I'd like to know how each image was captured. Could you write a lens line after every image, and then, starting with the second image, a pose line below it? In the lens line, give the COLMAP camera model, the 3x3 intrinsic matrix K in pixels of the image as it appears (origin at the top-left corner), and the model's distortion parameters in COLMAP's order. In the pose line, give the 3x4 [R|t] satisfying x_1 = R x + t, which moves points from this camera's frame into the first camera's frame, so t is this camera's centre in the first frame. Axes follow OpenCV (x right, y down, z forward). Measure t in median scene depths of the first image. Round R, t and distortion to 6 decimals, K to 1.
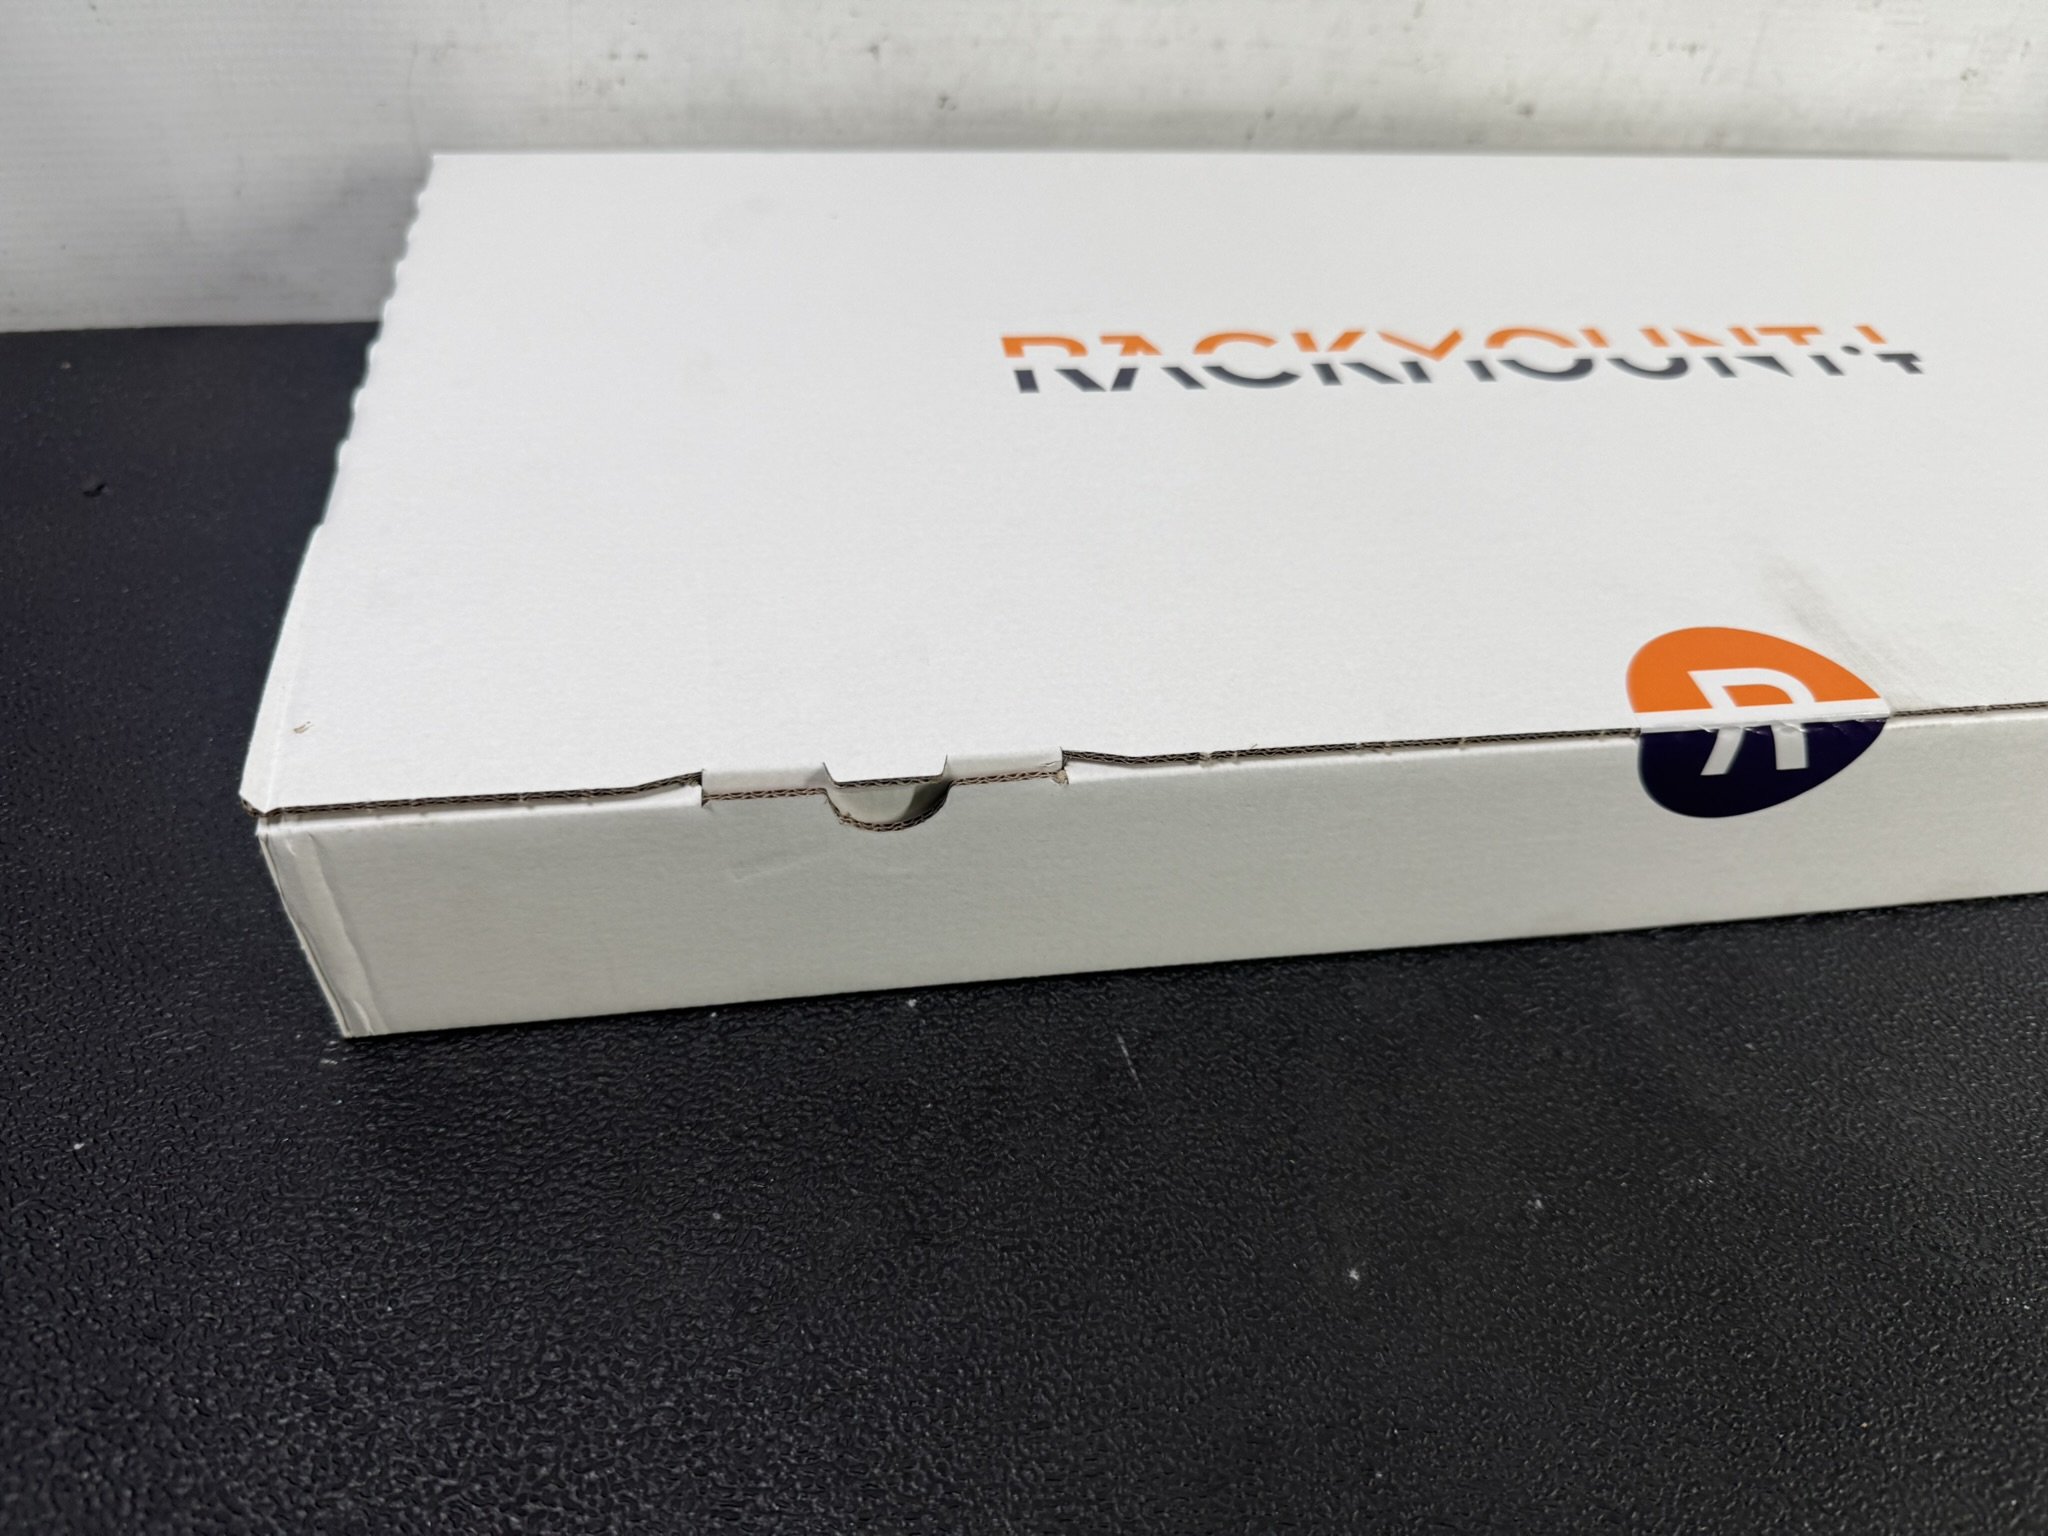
lens RADIAL K [[1433.5, 0, 1024.0], [0, 1433.5, 768.0], [0, 0, 1]] dist [0.052750, -0.121615]
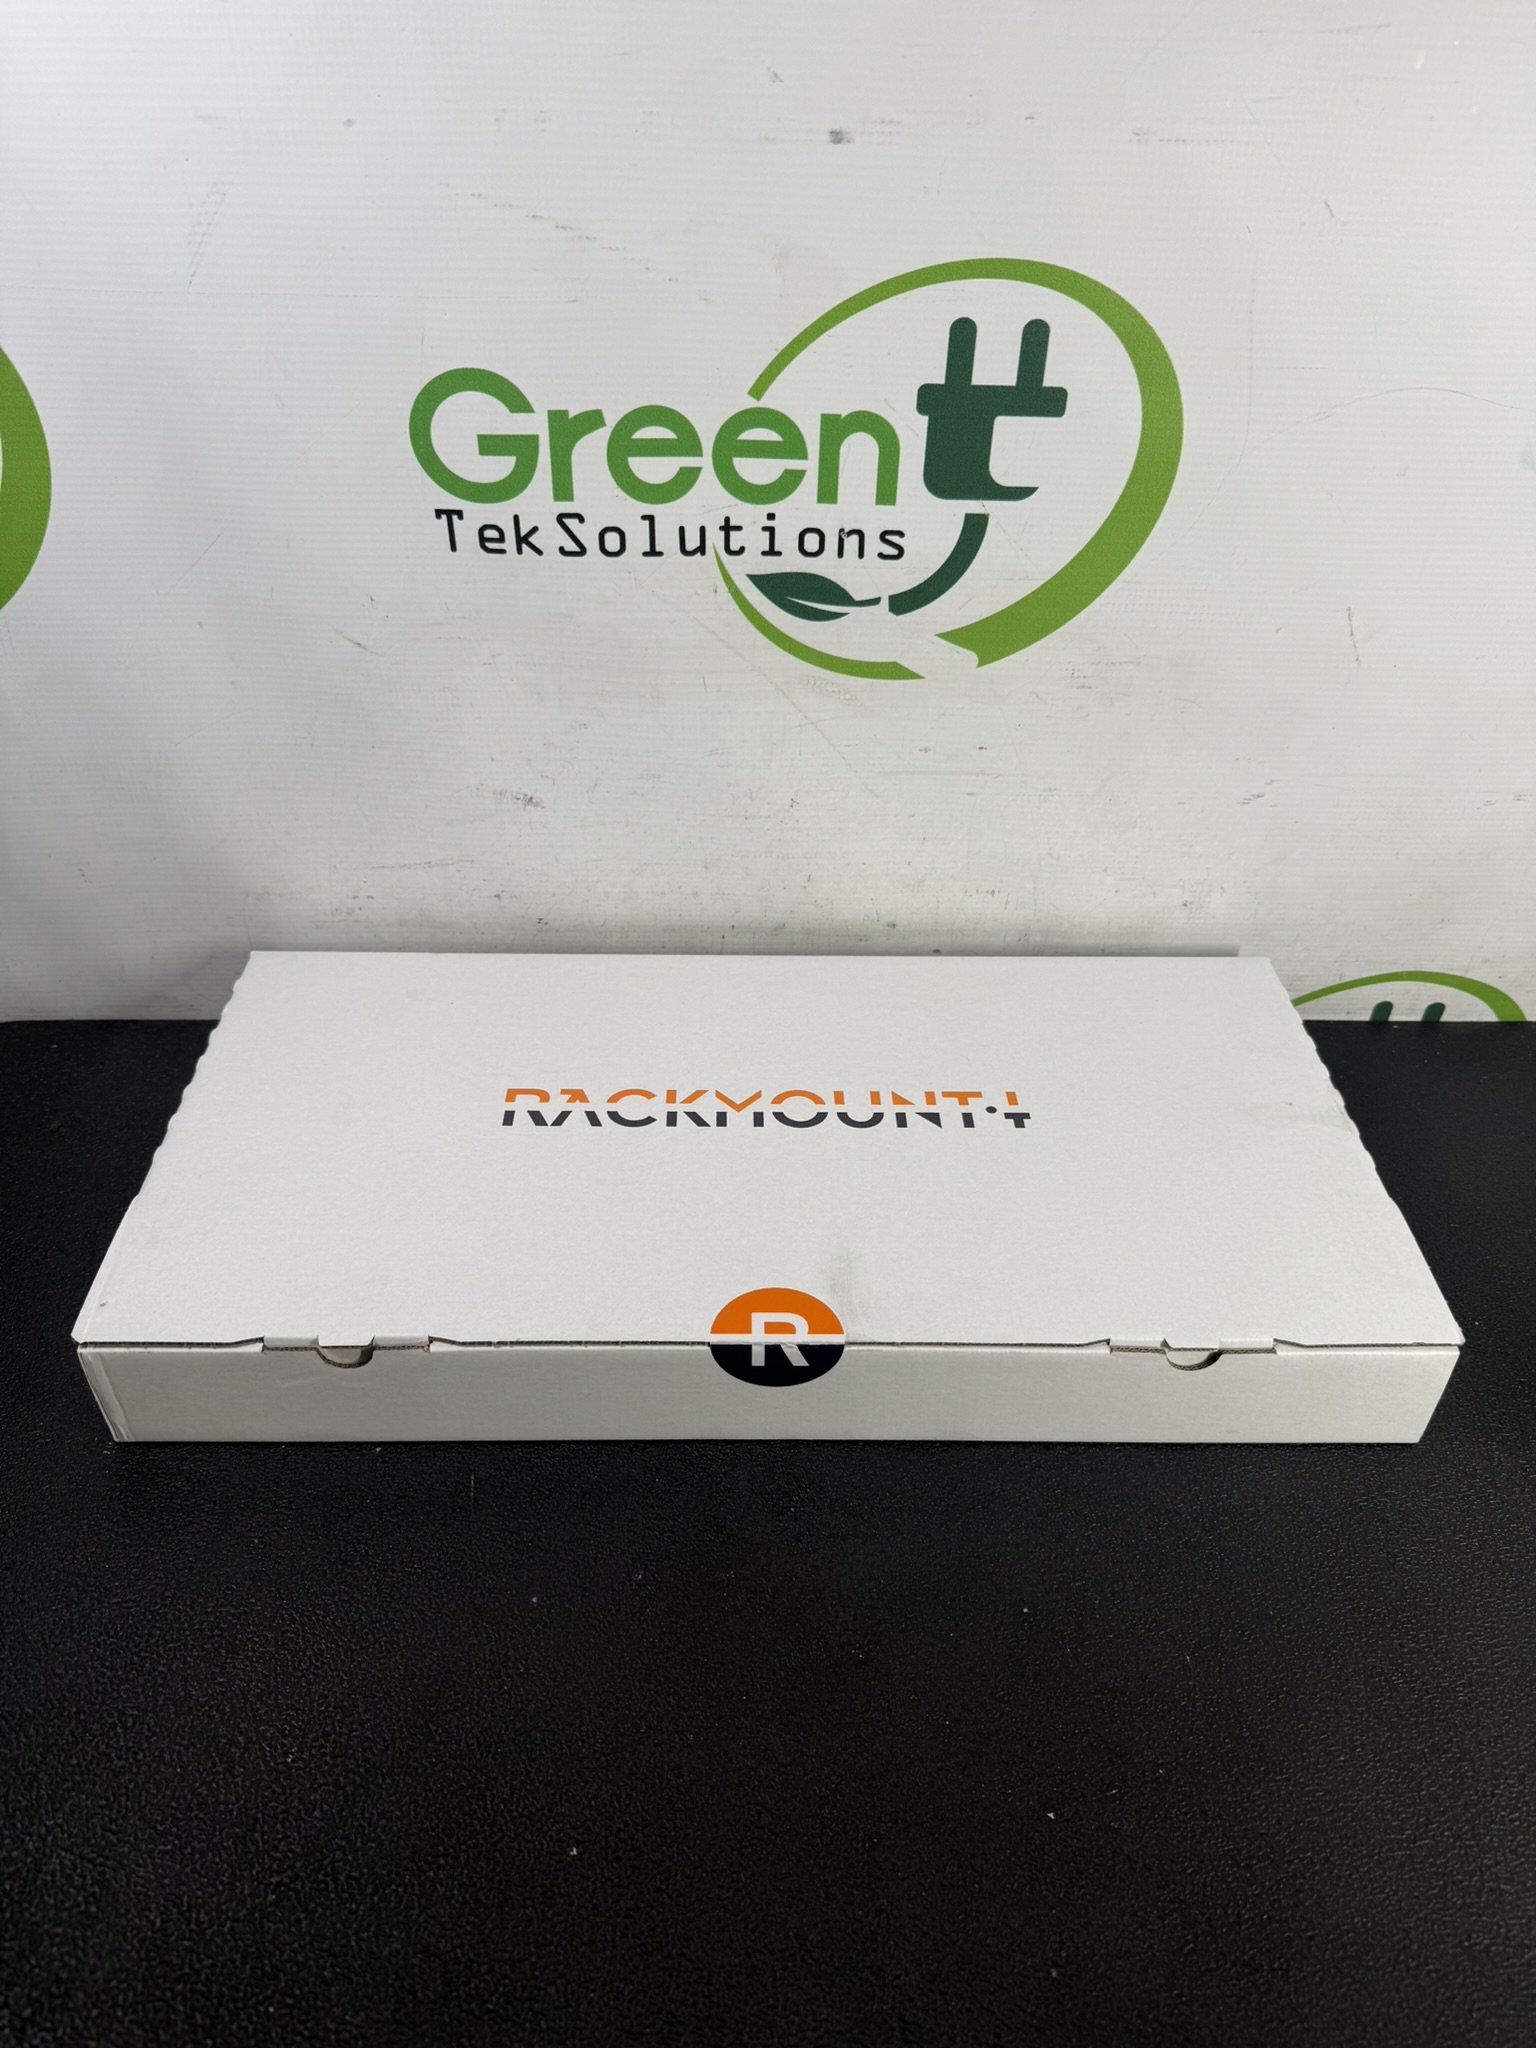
lens RADIAL K [[1397.6, 0, 783.0], [0, 1397.6, 1045.5], [0, 0, 1]] dist [0.122495, -0.177232]
pose [[0.988604, 0.052464, -0.141099, 0.623131], [-0.066317, 0.993233, -0.095340, -0.209427], [0.135142, 0.103611, 0.985394, -0.816285]]
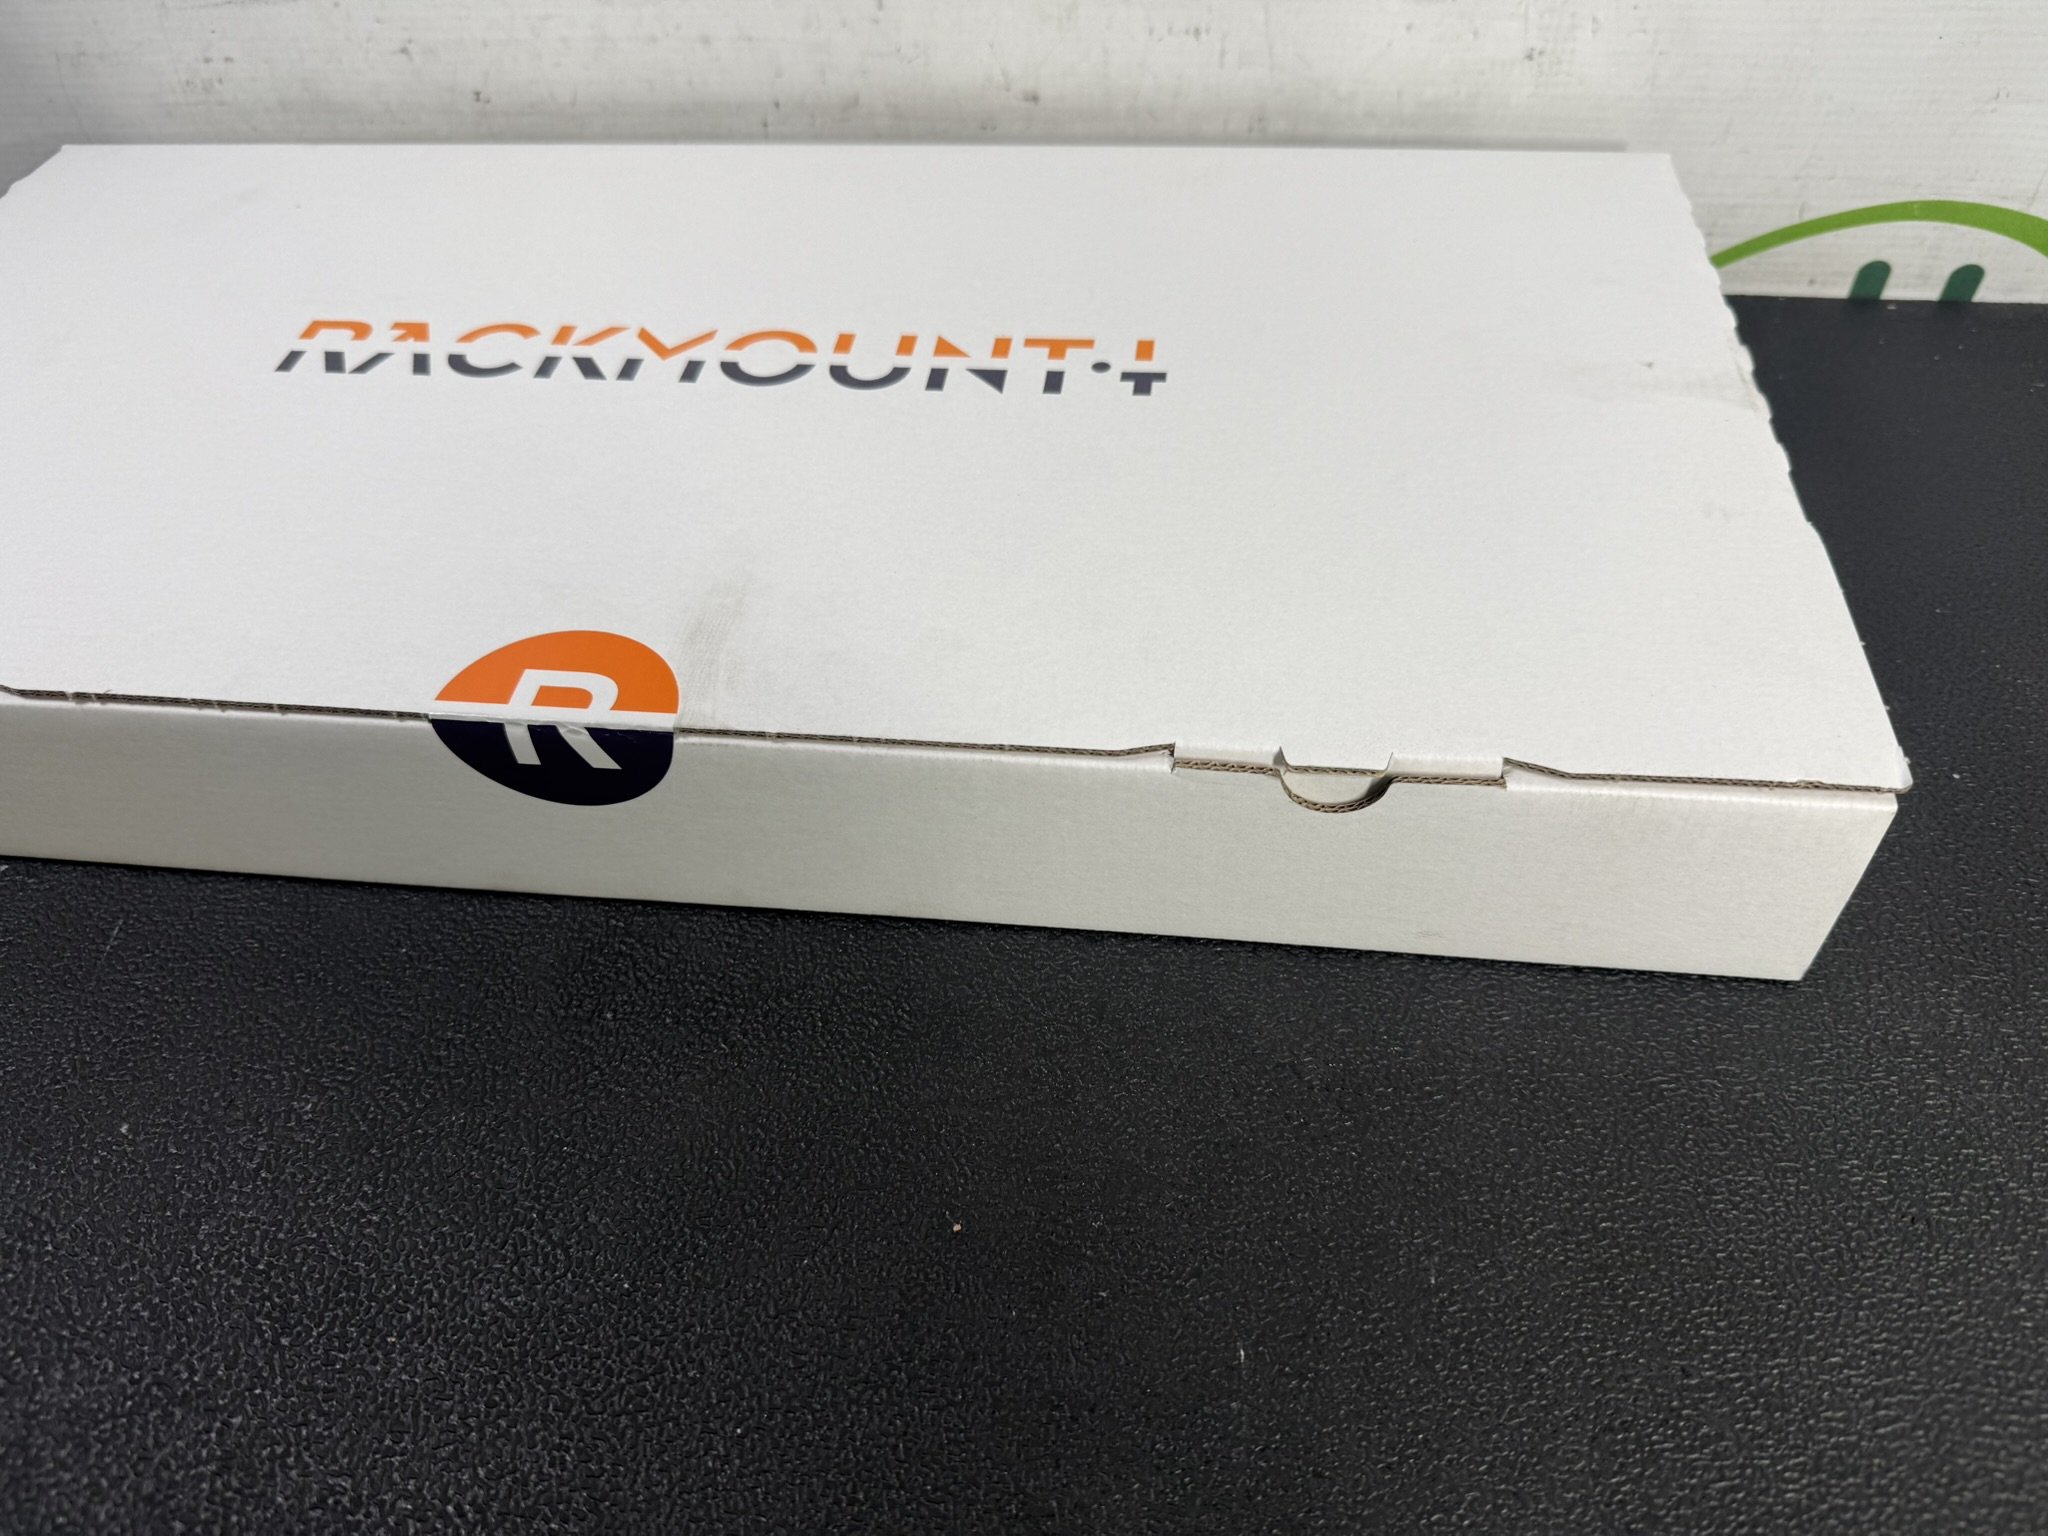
lens RADIAL K [[1440.2, 0, 1075.3], [0, 1440.2, 774.6], [0, 0, 1]] dist [0.006404, -0.025583]
pose [[0.958073, 0.126727, -0.256974, 0.940148], [-0.112207, 0.991183, 0.070463, -0.090783], [0.263638, -0.038674, 0.963846, 0.036324]]
